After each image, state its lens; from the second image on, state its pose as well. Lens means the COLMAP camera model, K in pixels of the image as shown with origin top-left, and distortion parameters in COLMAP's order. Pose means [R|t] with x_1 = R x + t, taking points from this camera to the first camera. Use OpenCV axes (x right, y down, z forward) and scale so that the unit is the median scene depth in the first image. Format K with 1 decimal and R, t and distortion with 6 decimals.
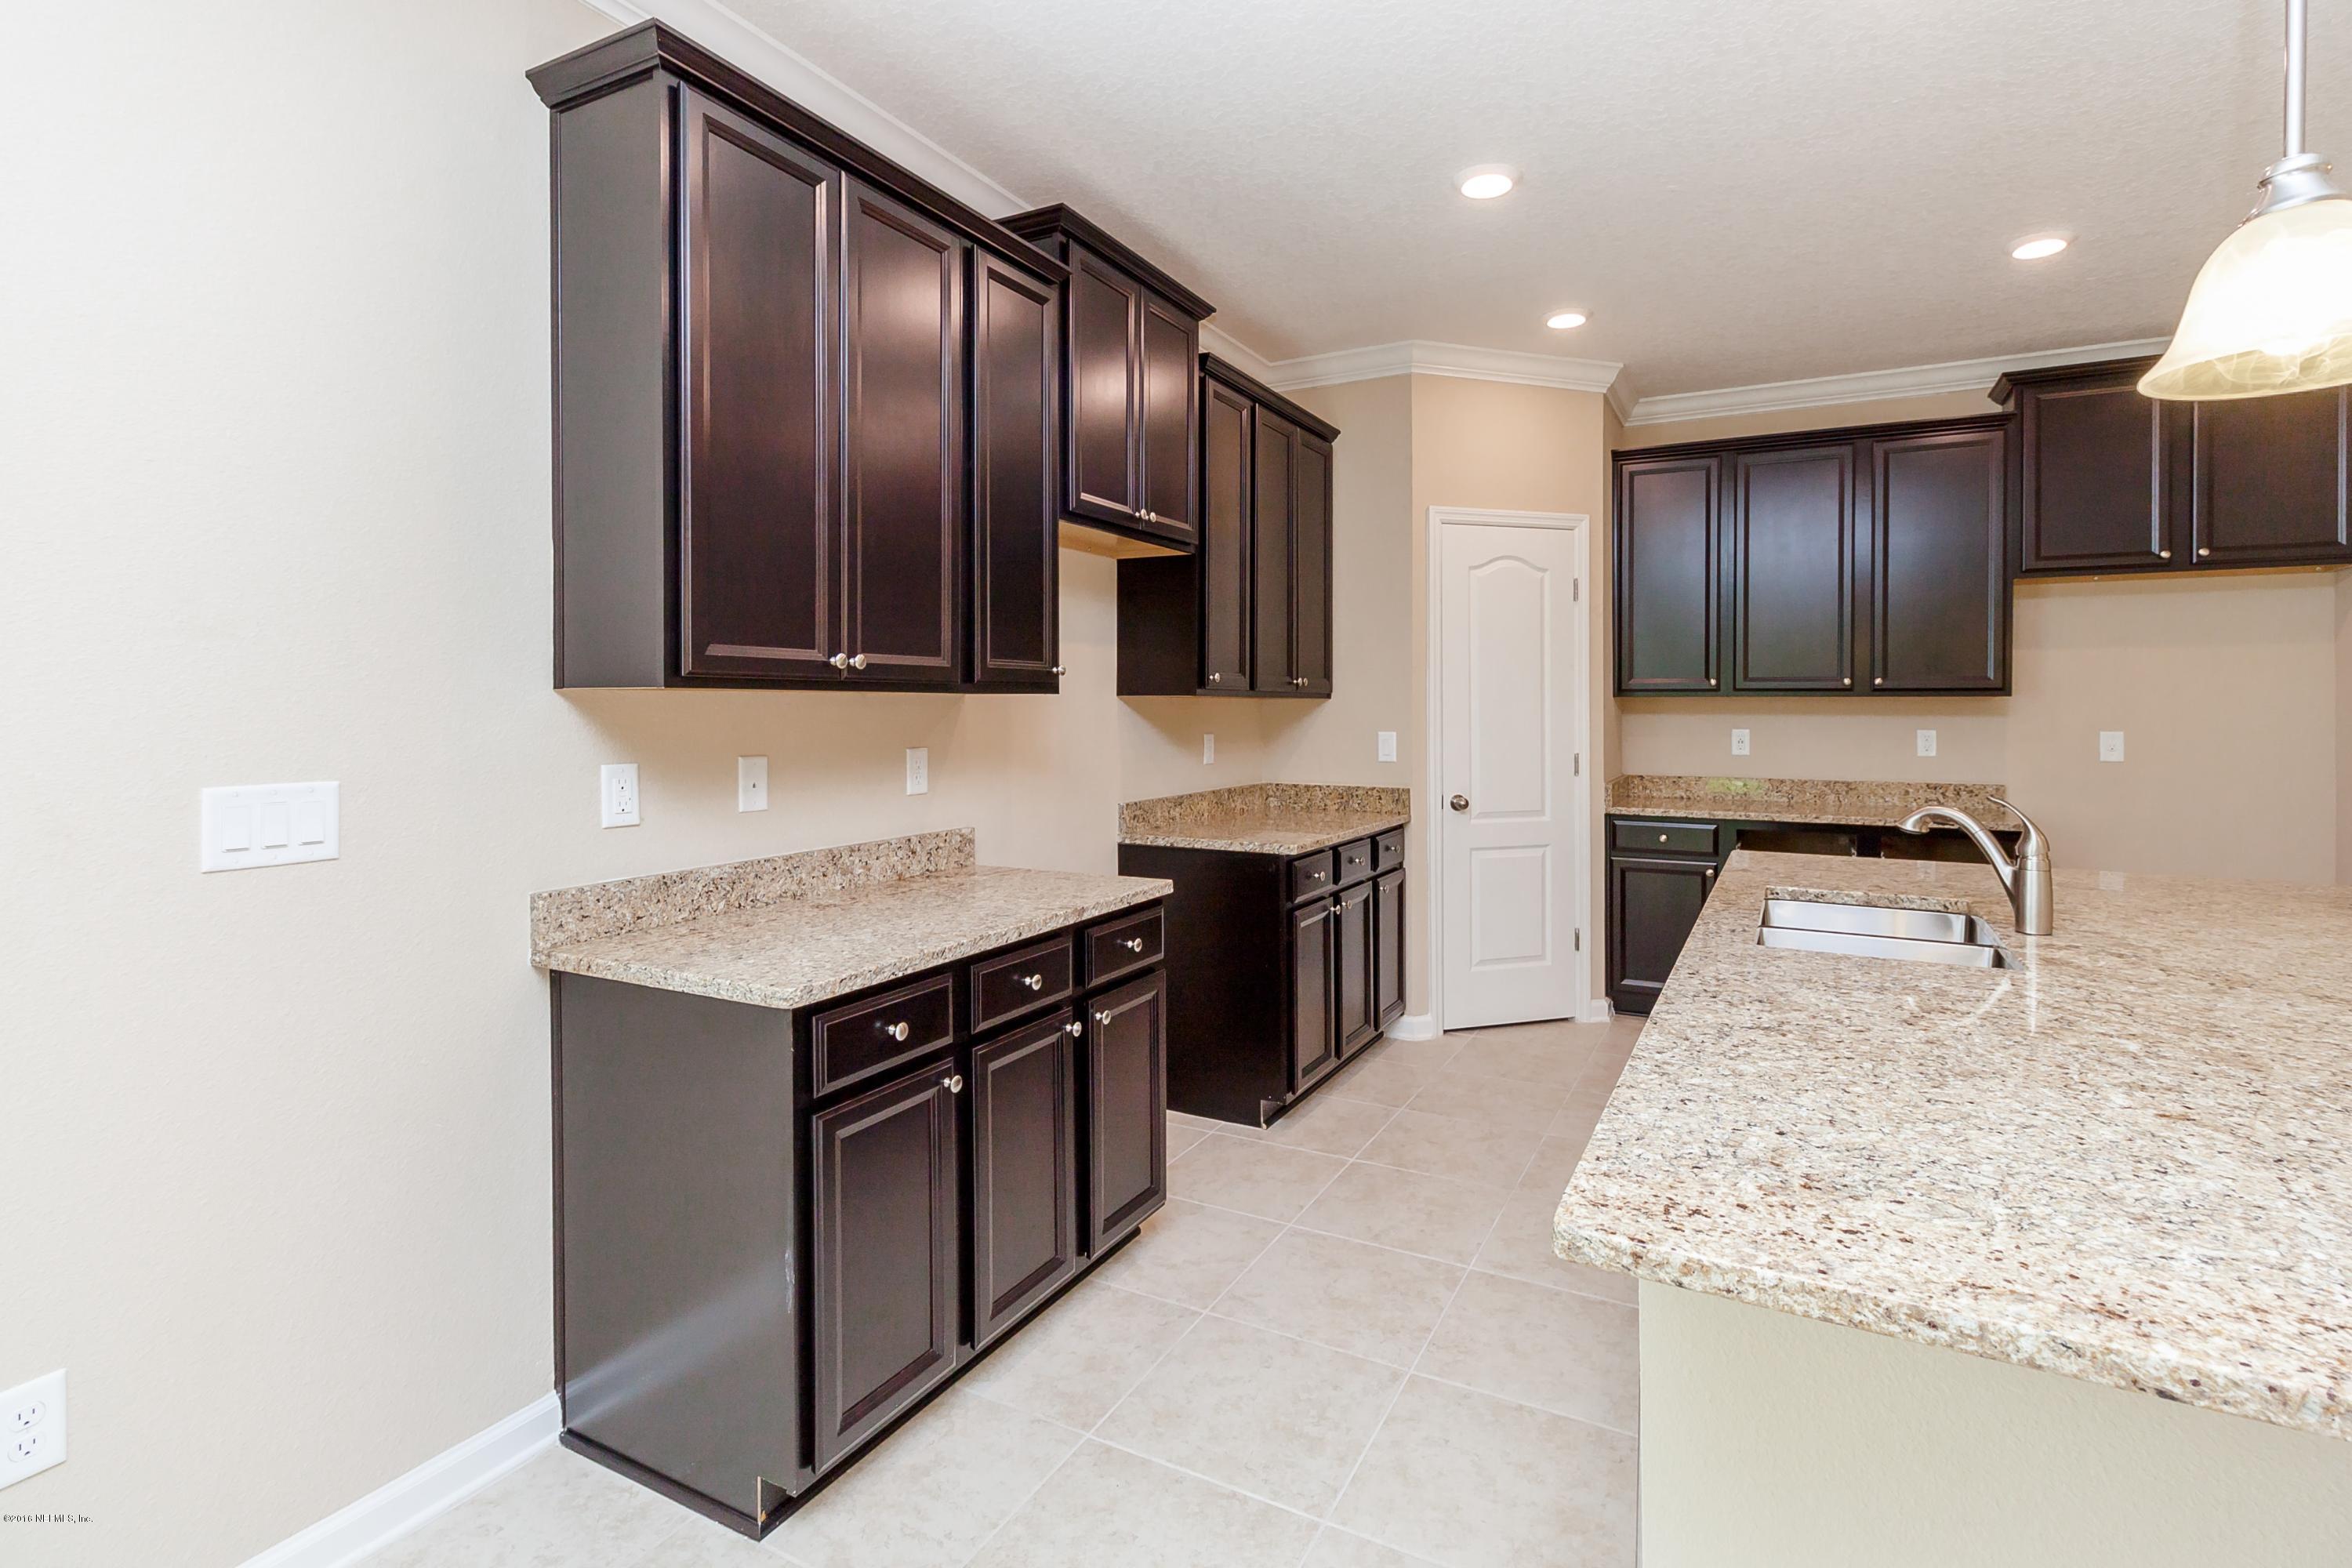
lens RADIAL K [[1122.5, 0, 1192.9], [0, 1122.5, 711.0], [0, 0, 1]] dist [0.015390, -0.007944]
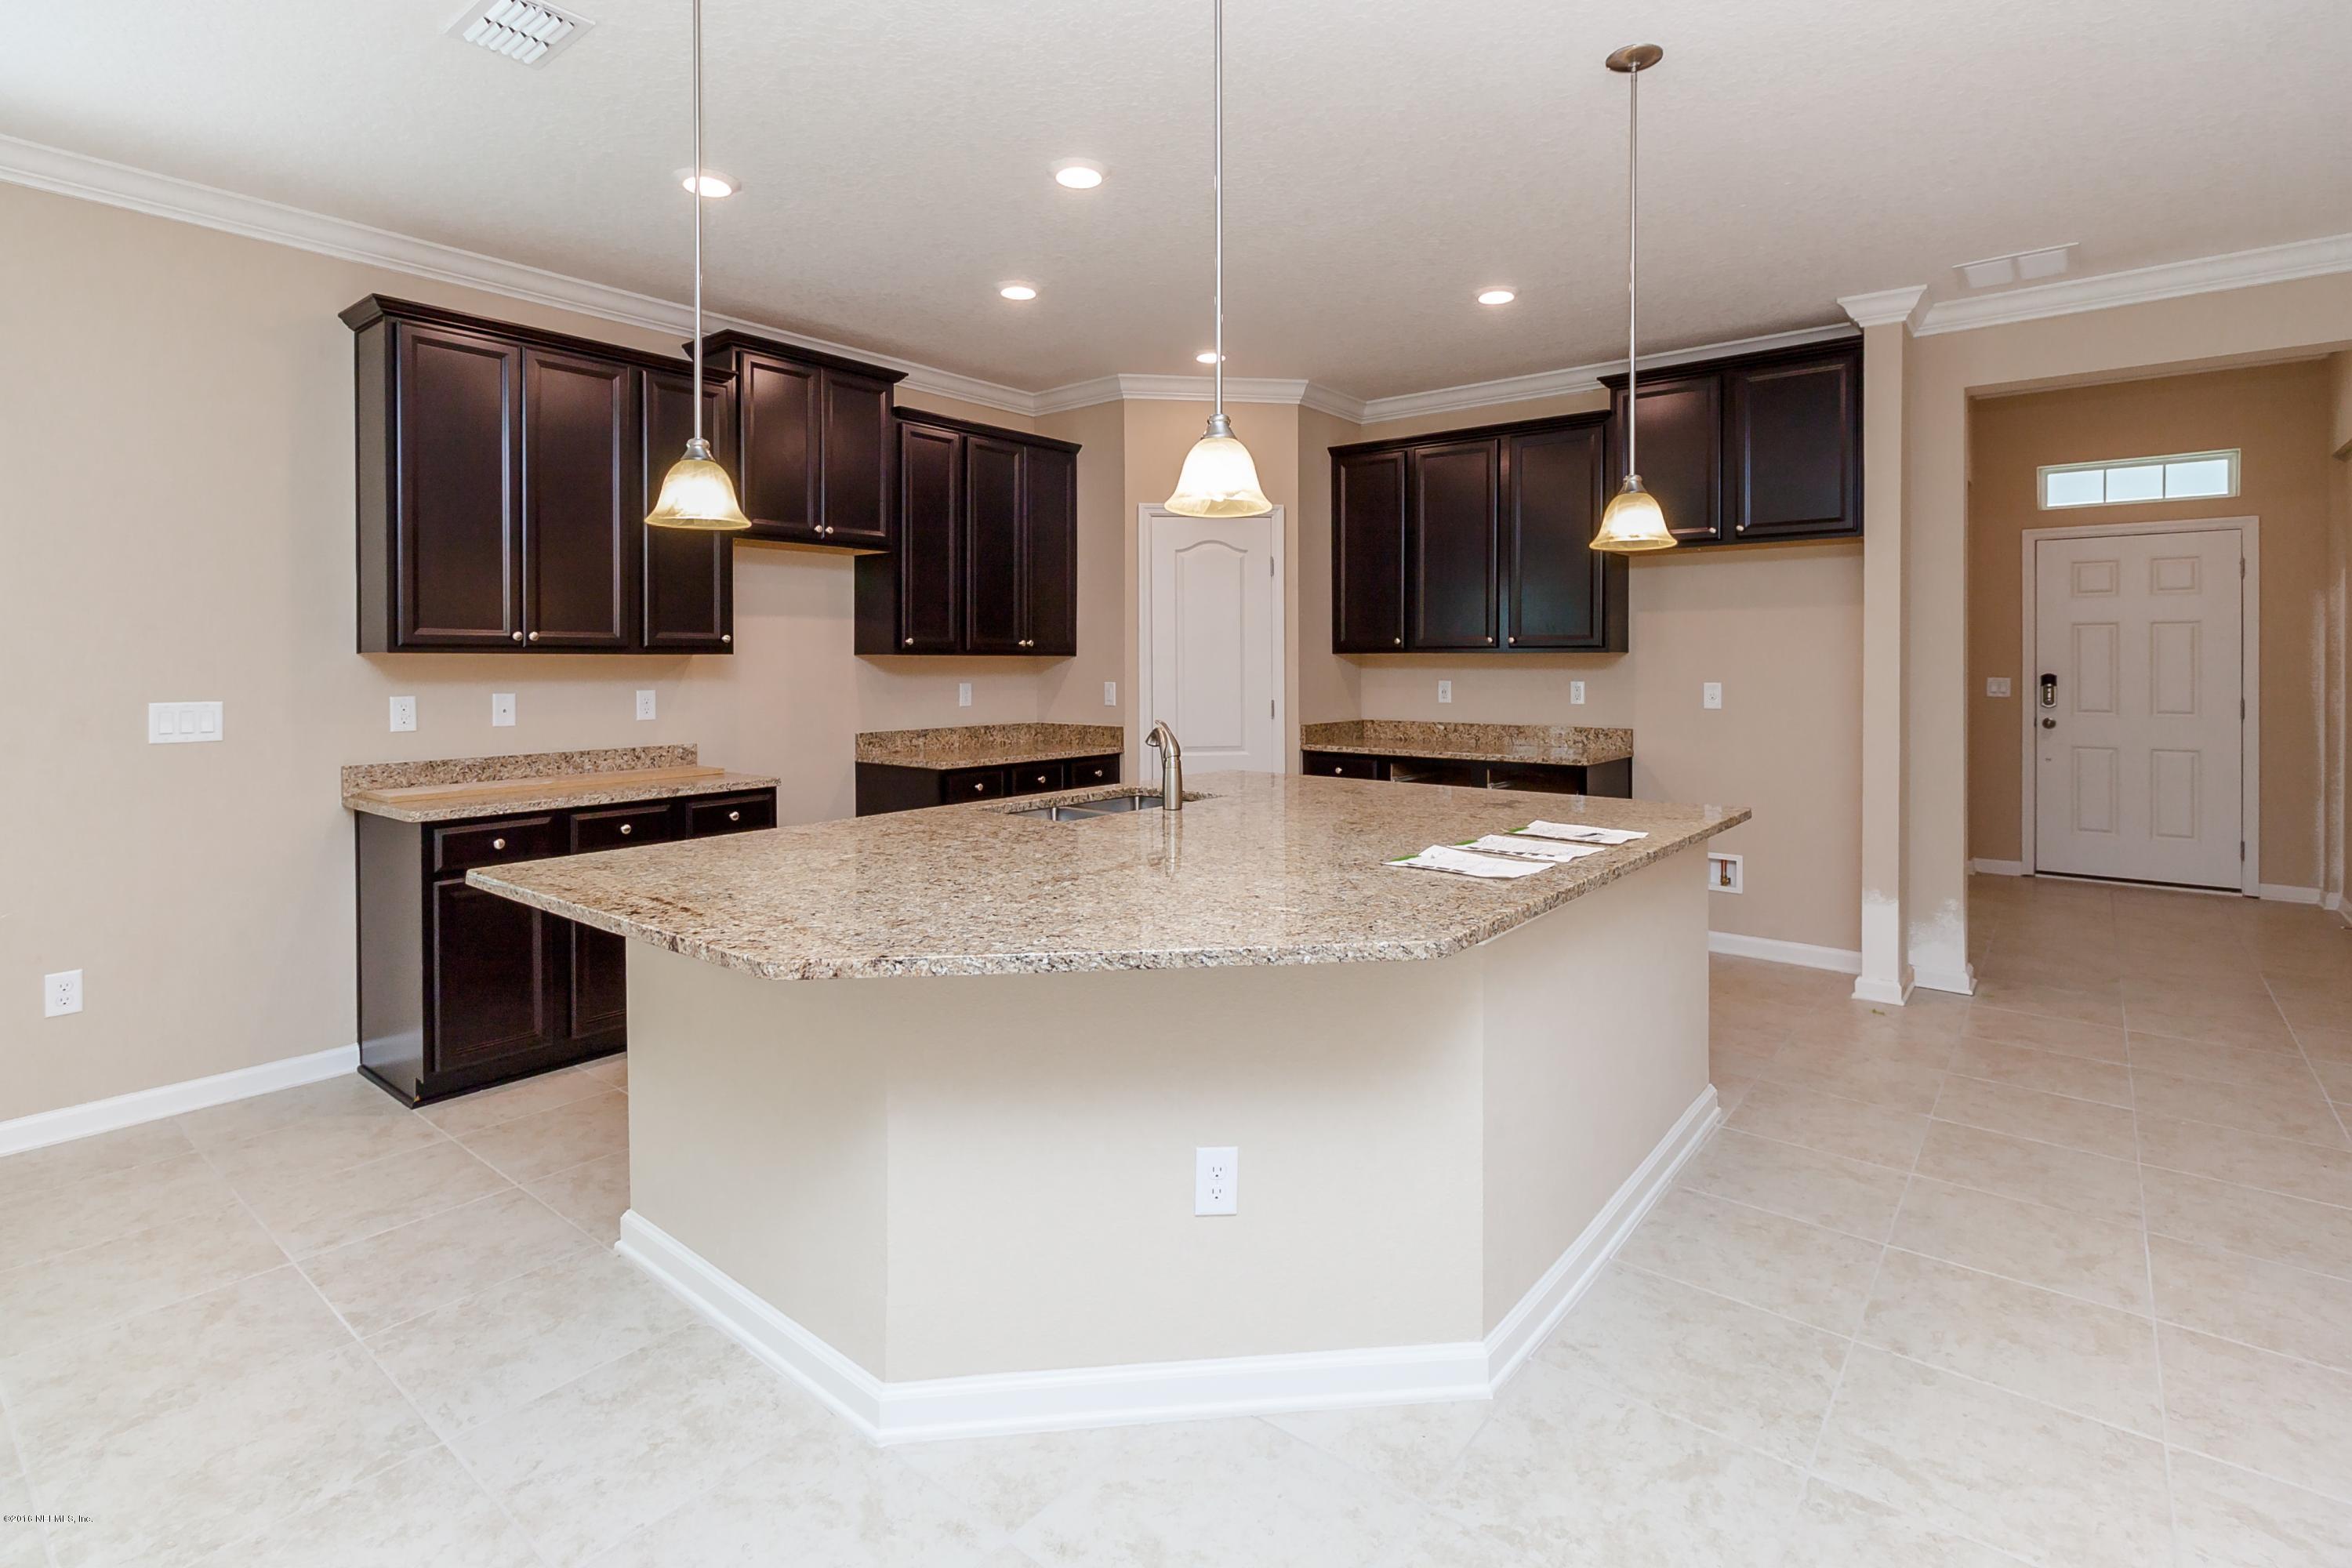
lens RADIAL K [[1129.2, 0, 1158.8], [0, 1129.2, 667.5], [0, 0, 1]] dist [0.003385, 0.000309]
pose [[0.980052, -0.000892, -0.198739, 0.705671], [0.001030, 0.999999, 0.000592, 0.002141], [0.198739, -0.000785, 0.980052, -0.346423]]
